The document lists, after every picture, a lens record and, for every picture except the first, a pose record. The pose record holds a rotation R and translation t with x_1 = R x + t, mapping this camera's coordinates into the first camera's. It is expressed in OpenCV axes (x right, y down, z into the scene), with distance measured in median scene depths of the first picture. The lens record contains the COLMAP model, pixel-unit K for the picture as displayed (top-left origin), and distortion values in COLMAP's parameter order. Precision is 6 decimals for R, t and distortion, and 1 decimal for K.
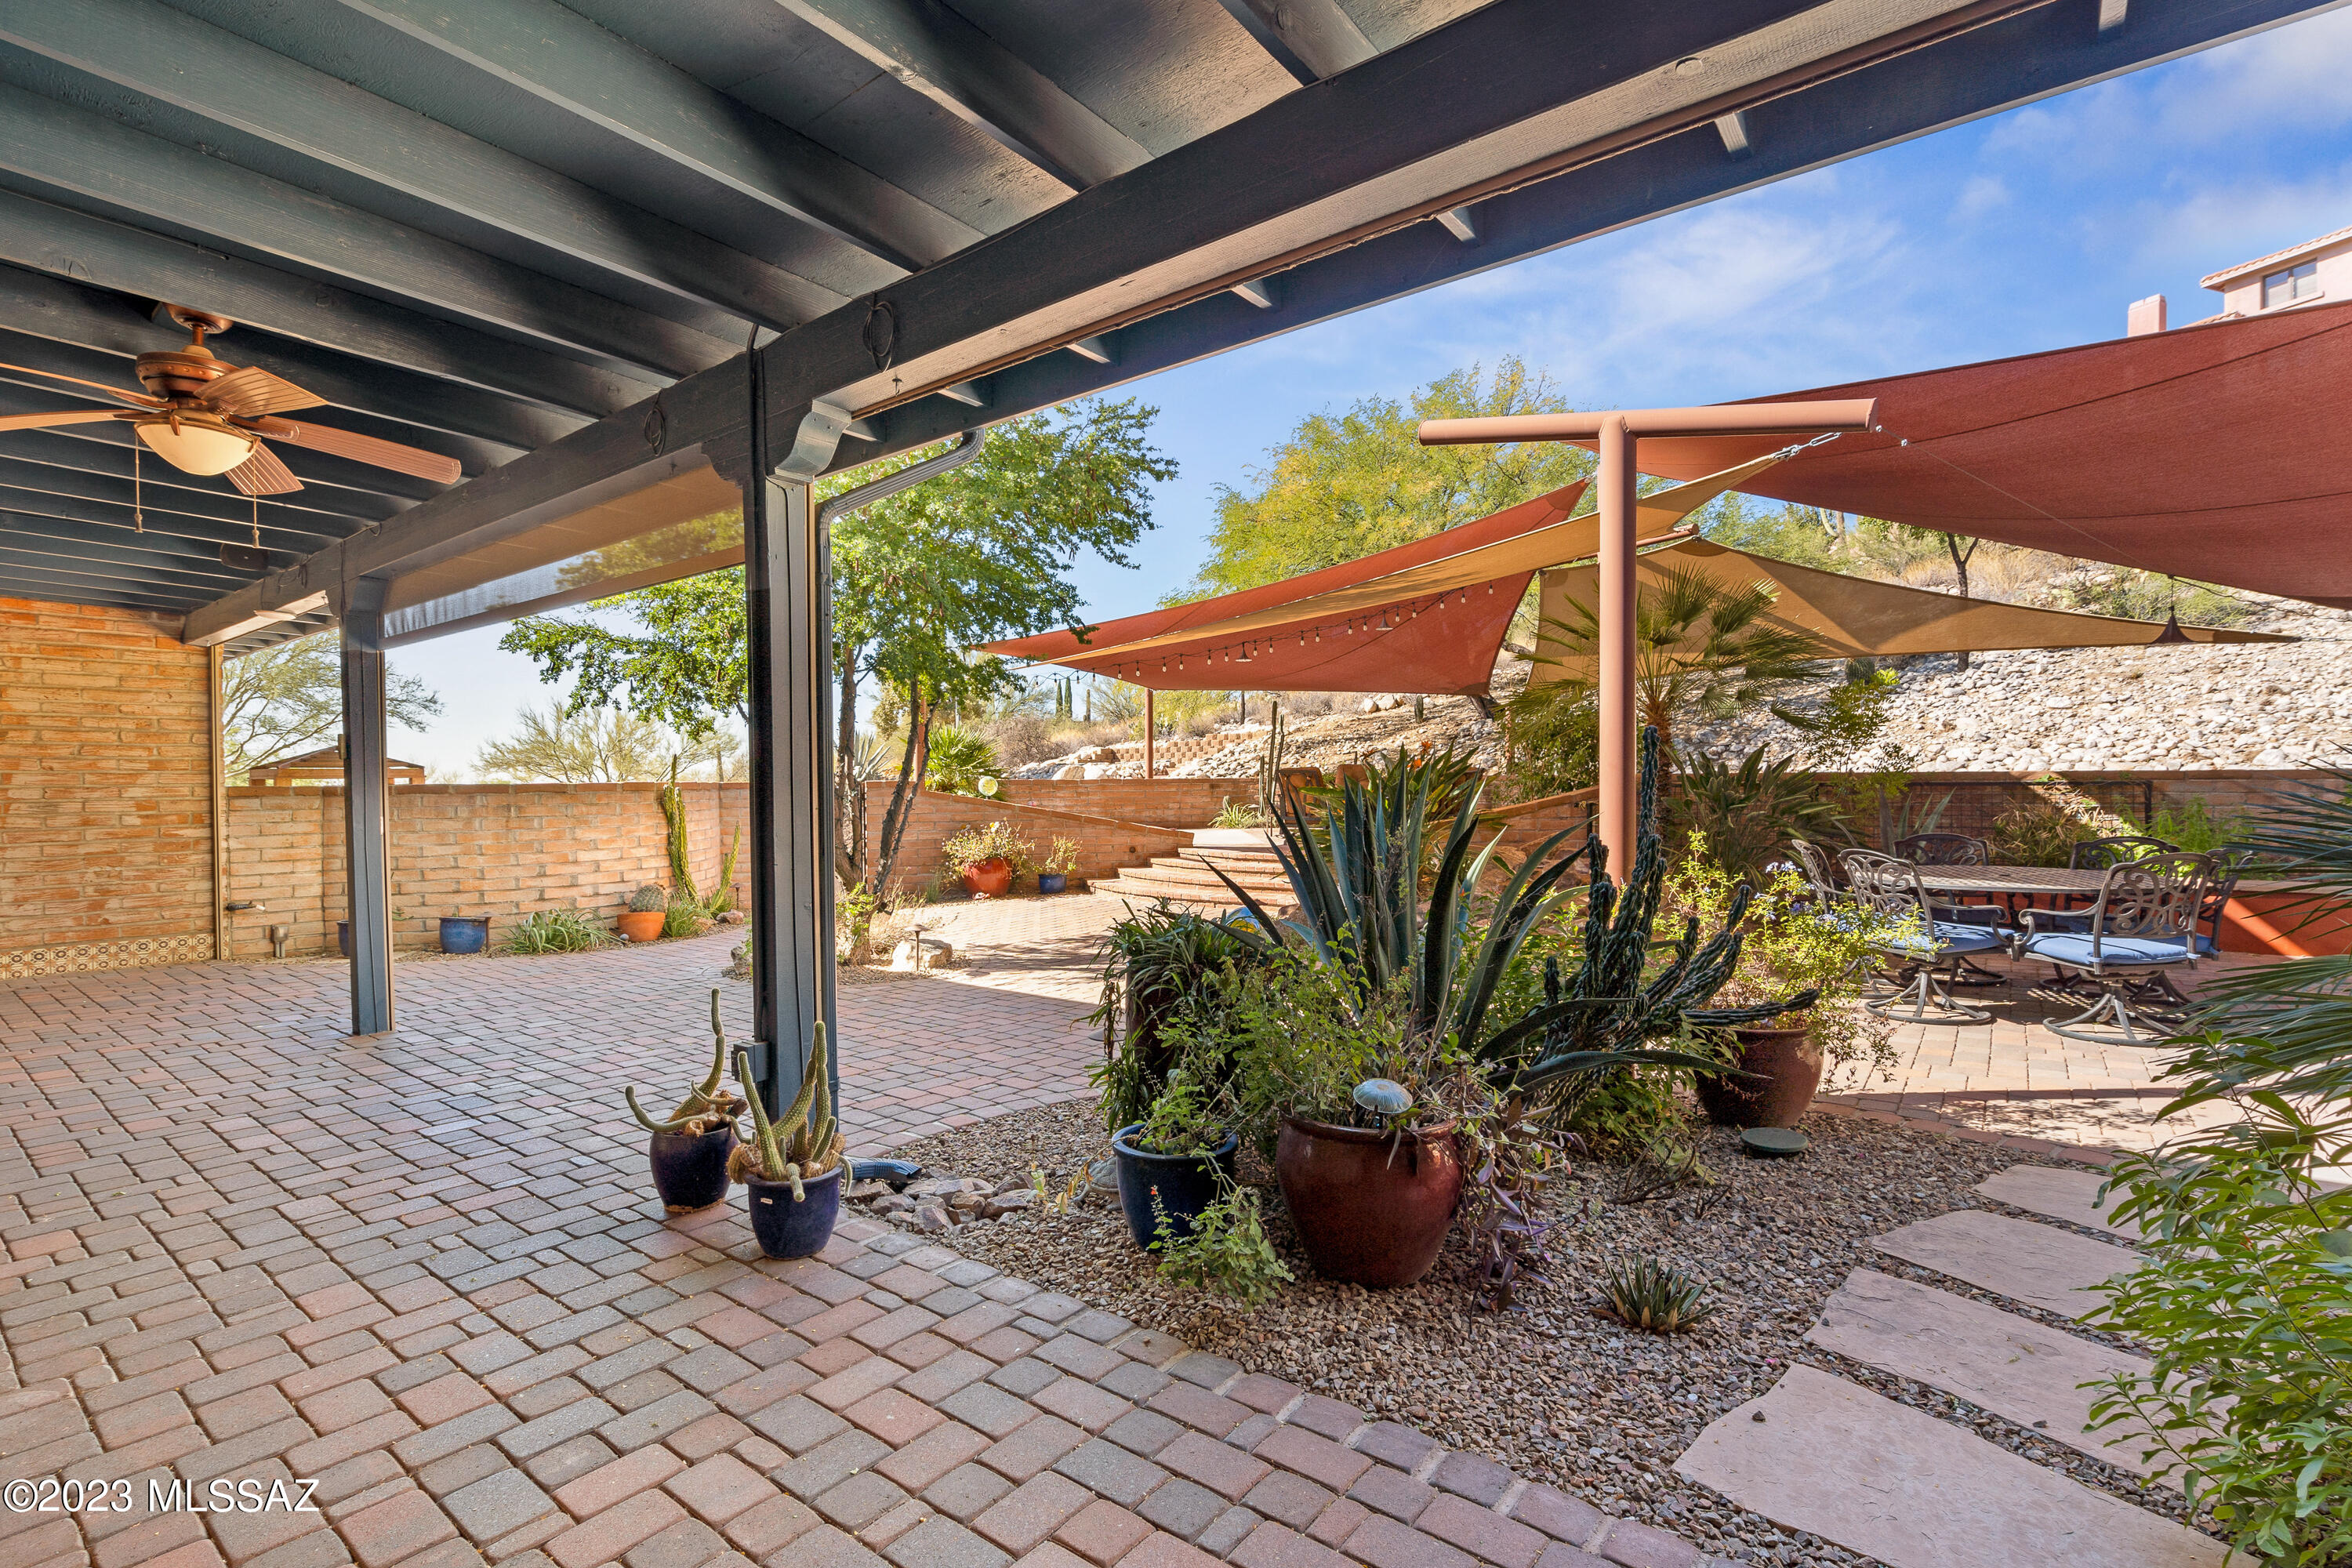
lens RADIAL K [[1067.0, 0, 1179.5], [0, 1067.0, 788.6], [0, 0, 1]] dist [-0.007809, 0.002479]
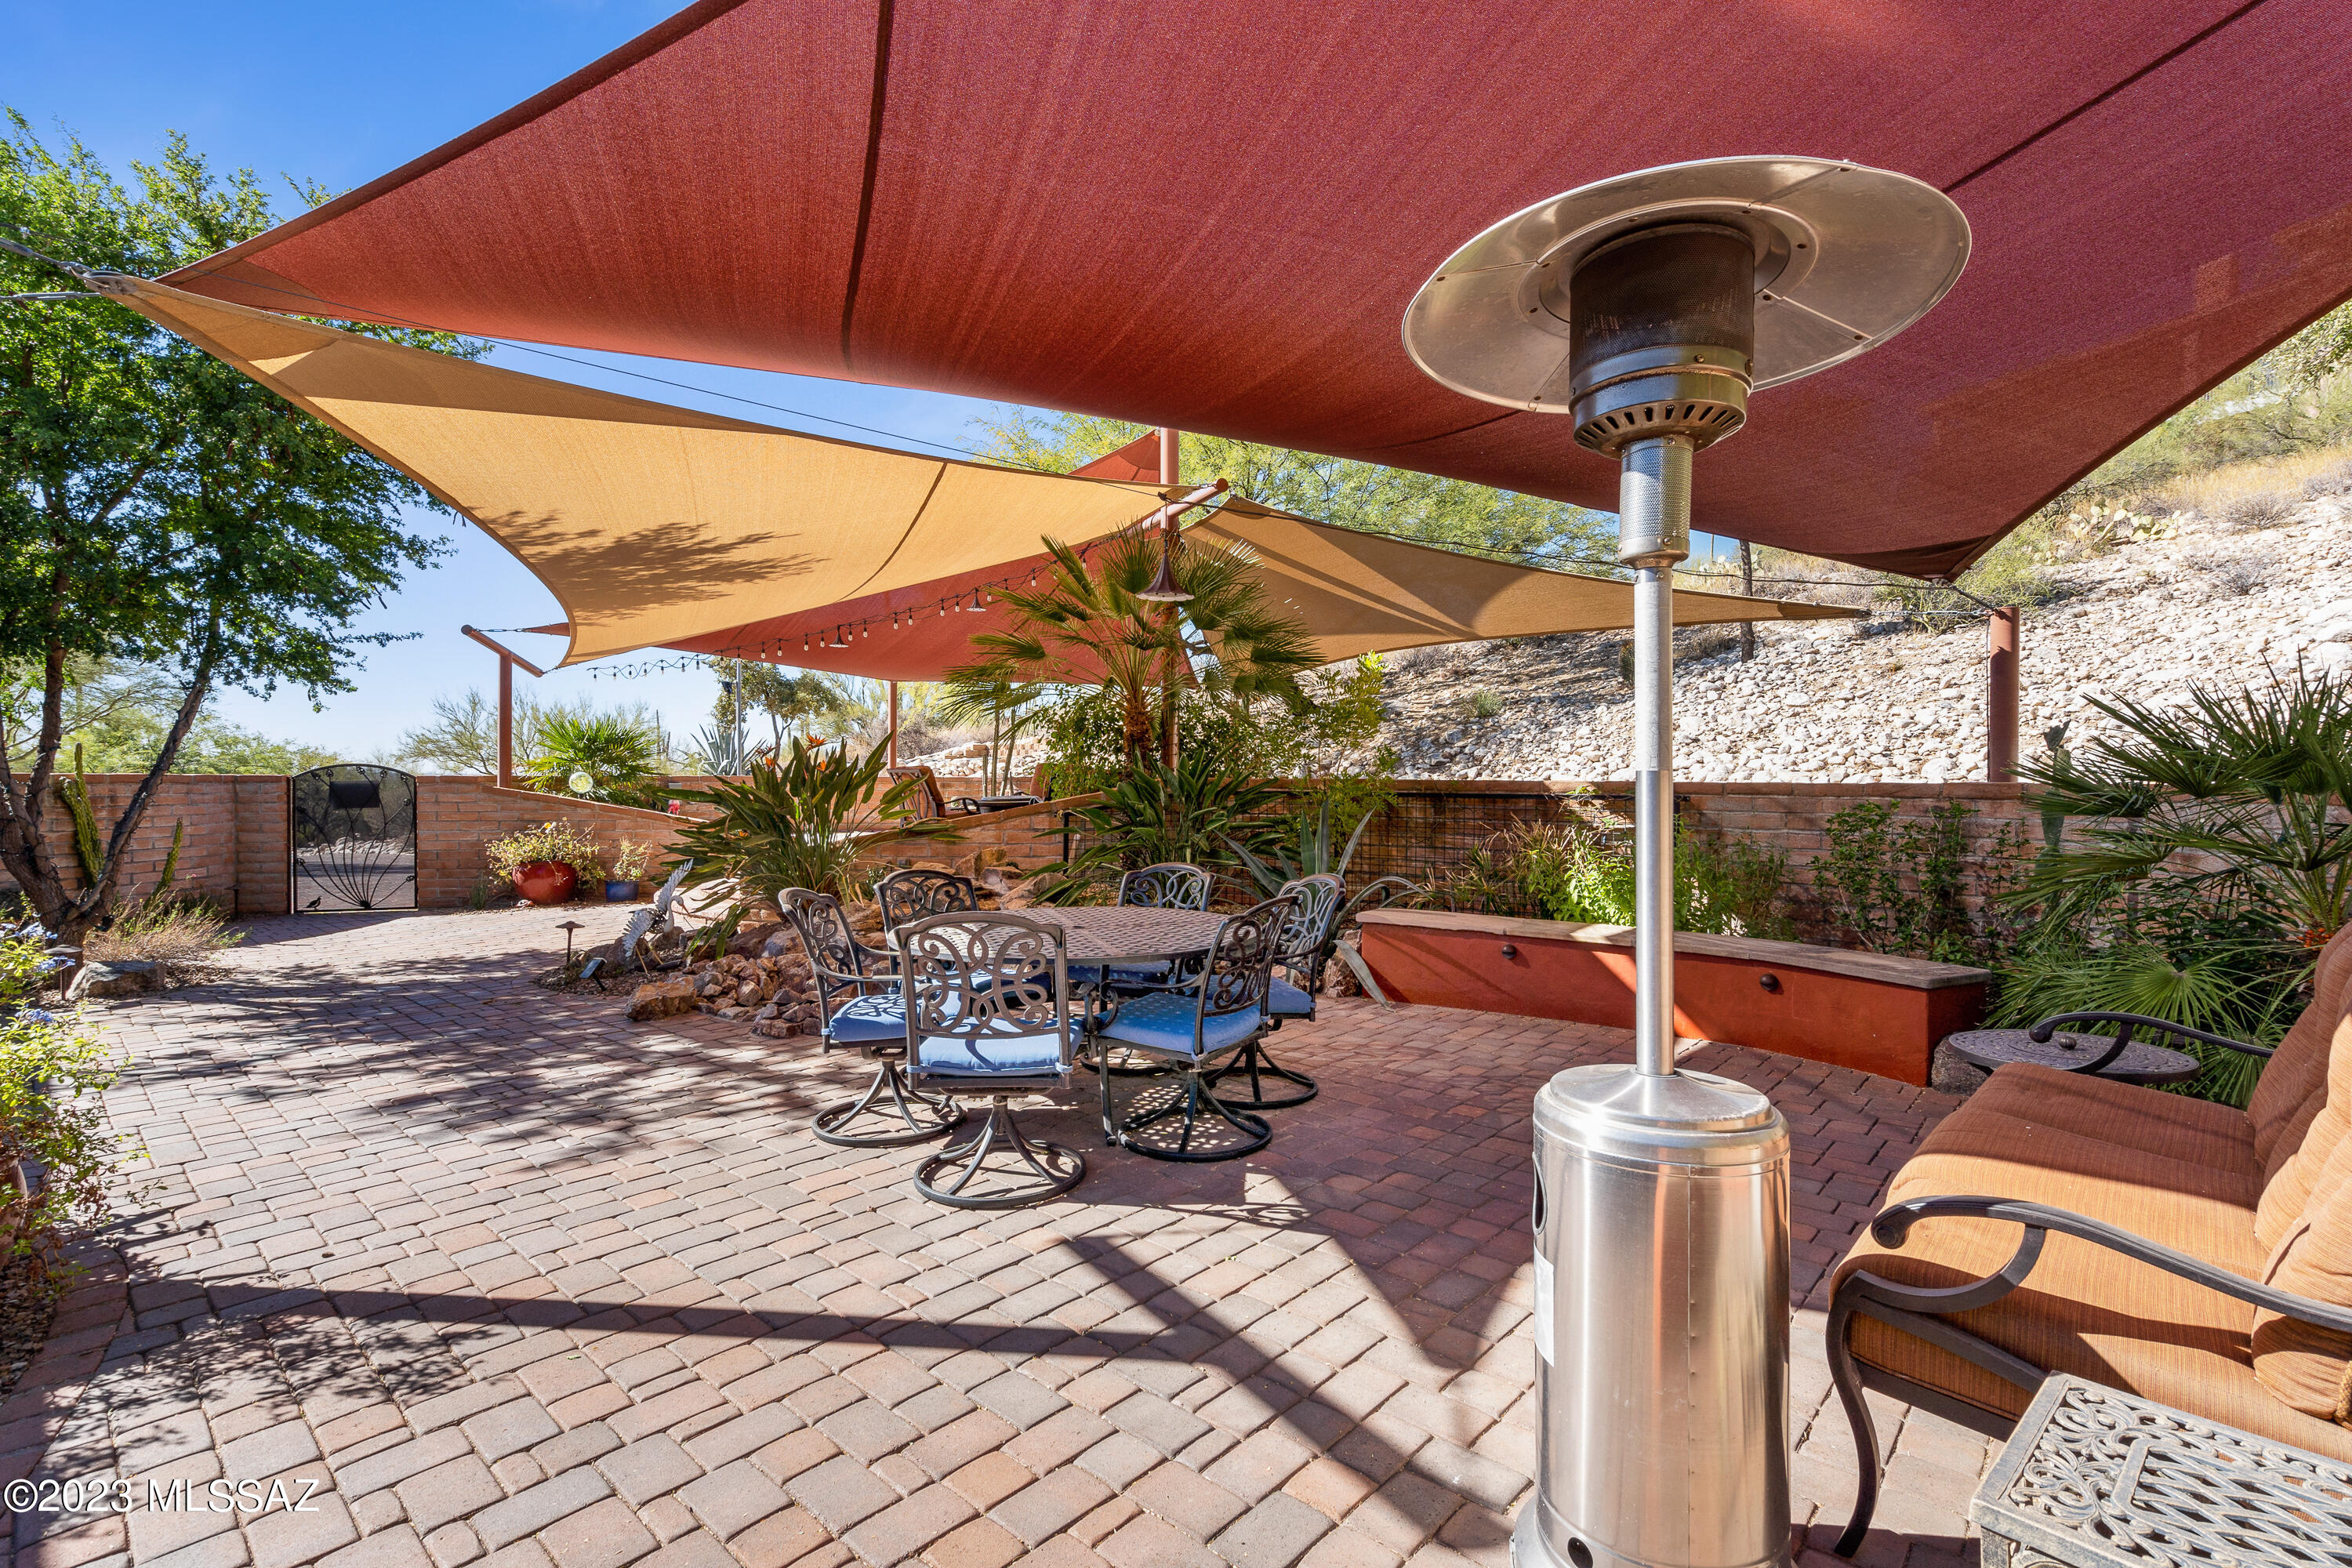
lens RADIAL K [[1067.0, 0, 1174.3], [0, 1067.0, 784.2], [0, 0, 1]] dist [-0.007809, 0.002479]
pose [[0.997764, 0.013629, -0.065428, 0.610265], [-0.013683, 0.999906, -0.000382, -0.011129], [0.065417, 0.001276, 0.997857, 0.196307]]
